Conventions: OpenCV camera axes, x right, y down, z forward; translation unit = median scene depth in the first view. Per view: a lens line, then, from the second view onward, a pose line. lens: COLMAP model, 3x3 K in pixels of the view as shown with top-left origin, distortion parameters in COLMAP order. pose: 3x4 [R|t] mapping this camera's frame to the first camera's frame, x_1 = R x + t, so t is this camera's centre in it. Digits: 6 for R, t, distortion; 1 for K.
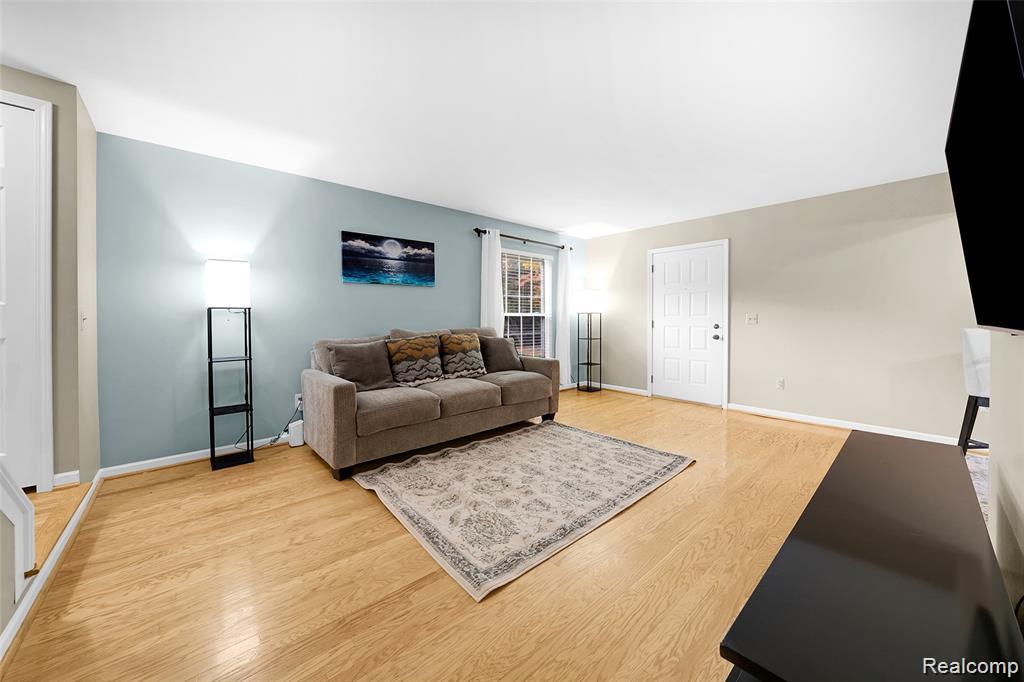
lens RADIAL K [[361.3, 0, 510.1], [0, 361.3, 326.1], [0, 0, 1]] dist [-0.016614, 0.000018]
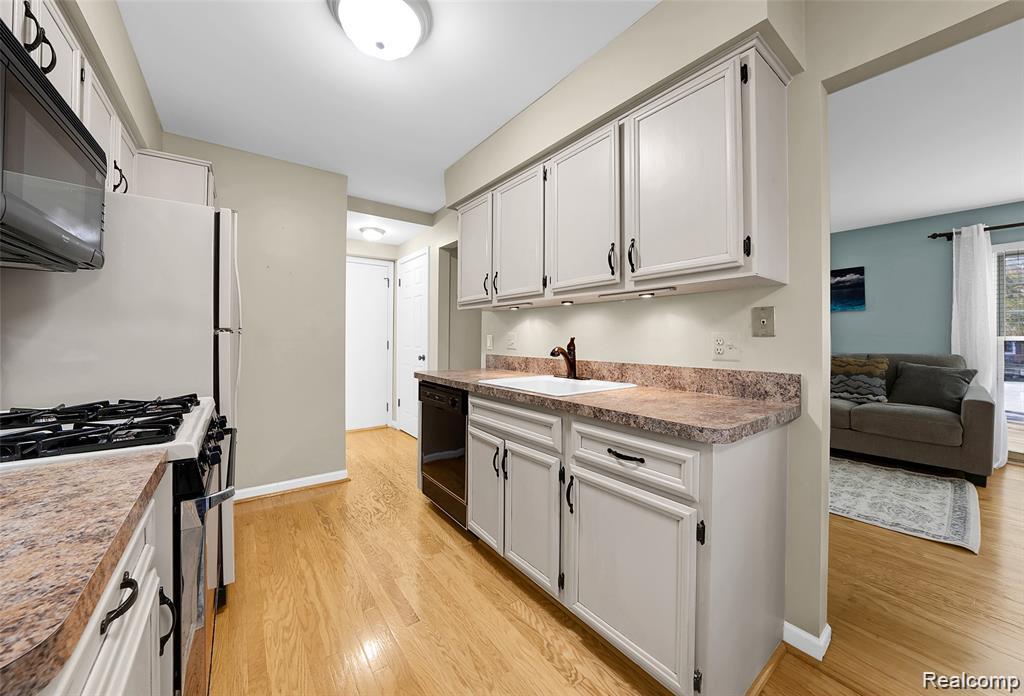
lens RADIAL K [[376.5, 0, 520.0], [0, 376.5, 333.7], [0, 0, 1]] dist [-0.000268, 0.000063]
pose [[-0.045559, -0.009605, -0.998915, 0.957525], [-0.031571, 0.999468, -0.008170, -0.006915], [0.998463, 0.031164, -0.045838, 0.115142]]
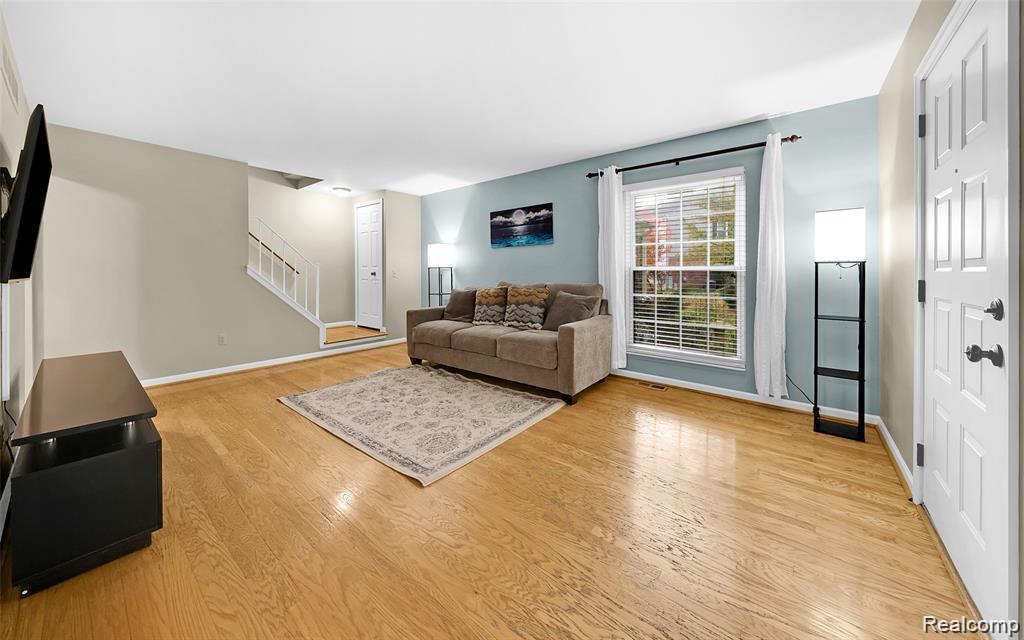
lens RADIAL K [[359.8, 0, 511.3], [0, 359.8, 273.7], [0, 0, 1]] dist [-0.000160, 0.000004]
pose [[0.167903, 0.003372, -0.985798, 0.904411], [-0.022747, 0.999741, -0.000454, -0.018478], [0.985541, 0.022500, 0.167936, 0.779642]]
